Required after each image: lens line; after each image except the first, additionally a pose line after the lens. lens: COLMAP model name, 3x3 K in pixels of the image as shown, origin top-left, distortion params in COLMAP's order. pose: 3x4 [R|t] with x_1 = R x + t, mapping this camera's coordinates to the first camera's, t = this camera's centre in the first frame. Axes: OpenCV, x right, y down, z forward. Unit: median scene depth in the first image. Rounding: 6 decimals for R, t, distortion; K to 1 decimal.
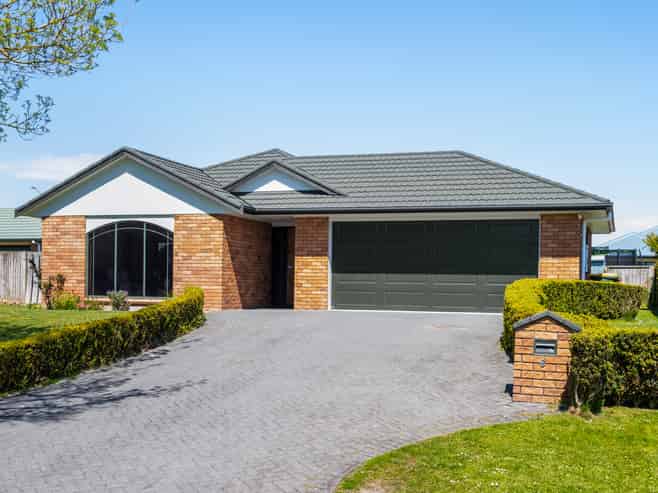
lens RADIAL K [[764.7, 0, 329.1], [0, 764.7, 247.2], [0, 0, 1]] dist [-0.013916, 0.000000]
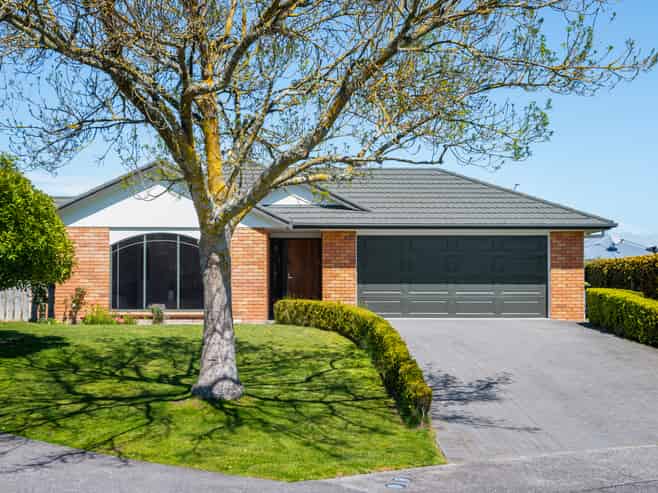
lens RADIAL K [[915.3, 0, 328.8], [0, 915.3, 246.6], [0, 0, 1]] dist [-0.016582, 0.000000]
pose [[0.948642, 0.002718, 0.316341, -0.433080], [-0.001784, 0.999993, -0.003242, -0.013664], [-0.316348, 0.002511, 0.948640, -0.190926]]
